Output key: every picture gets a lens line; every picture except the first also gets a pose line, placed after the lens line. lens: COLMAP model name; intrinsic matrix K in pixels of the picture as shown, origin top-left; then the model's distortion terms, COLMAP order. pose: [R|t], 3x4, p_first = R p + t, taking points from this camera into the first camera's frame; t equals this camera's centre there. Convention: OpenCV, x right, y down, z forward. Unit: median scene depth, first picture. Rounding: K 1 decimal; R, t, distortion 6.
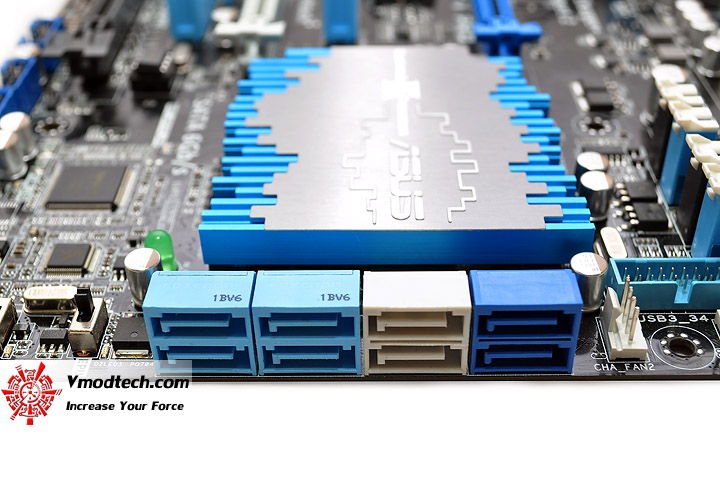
lens RADIAL K [[924.2, 0, 360.0], [0, 924.2, 239.0], [0, 0, 1]] dist [-0.059993, -0.036693]
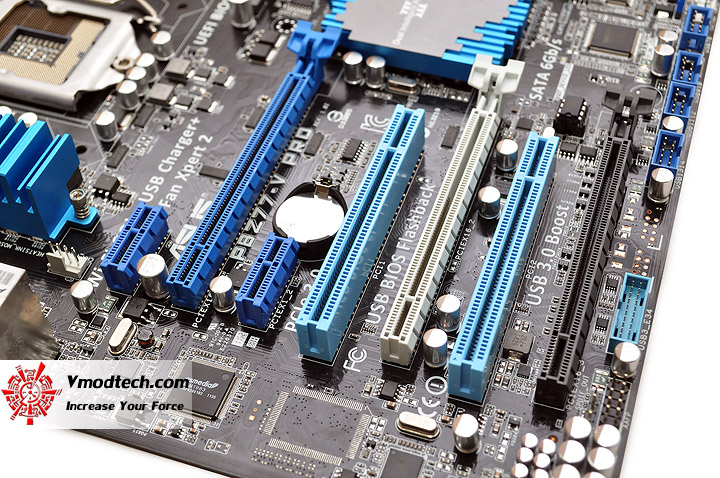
lens RADIAL K [[1085.6, 0, 360.0], [0, 1085.6, 239.0], [0, 0, 1]] dist [-0.041531, 0.001926]
pose [[-0.946758, -0.215356, 0.239314, -0.426526], [0.226247, 0.083786, 0.970460, -2.103044], [-0.229046, 0.972935, -0.030602, 1.583500]]
